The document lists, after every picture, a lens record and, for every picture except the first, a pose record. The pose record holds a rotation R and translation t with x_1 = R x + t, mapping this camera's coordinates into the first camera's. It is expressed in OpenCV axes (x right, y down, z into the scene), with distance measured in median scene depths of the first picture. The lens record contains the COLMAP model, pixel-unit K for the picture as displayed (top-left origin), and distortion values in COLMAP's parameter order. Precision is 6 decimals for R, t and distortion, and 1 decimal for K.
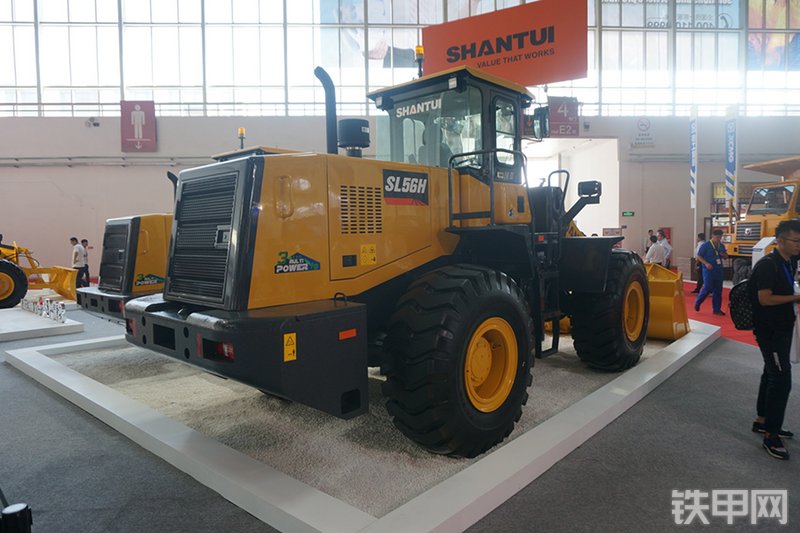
lens RADIAL K [[533.6, 0, 400.0], [0, 533.6, 266.5], [0, 0, 1]] dist [-0.054195, 0.037056]
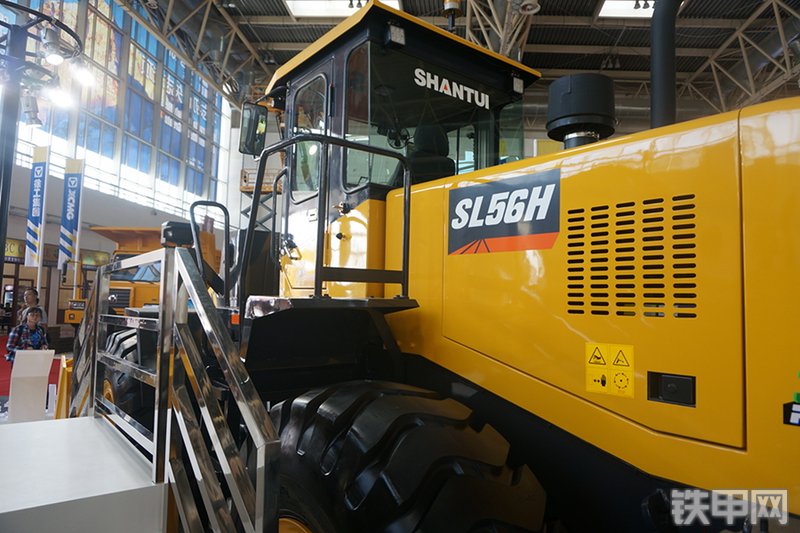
lens RADIAL K [[533.6, 0, 400.0], [0, 533.6, 266.5], [0, 0, 1]] dist [-0.054195, 0.037056]
pose [[-0.161111, -0.032603, -0.986398, 0.503128], [-0.085369, 0.996169, -0.018982, -0.090851], [0.983237, 0.081149, -0.163277, 1.039761]]
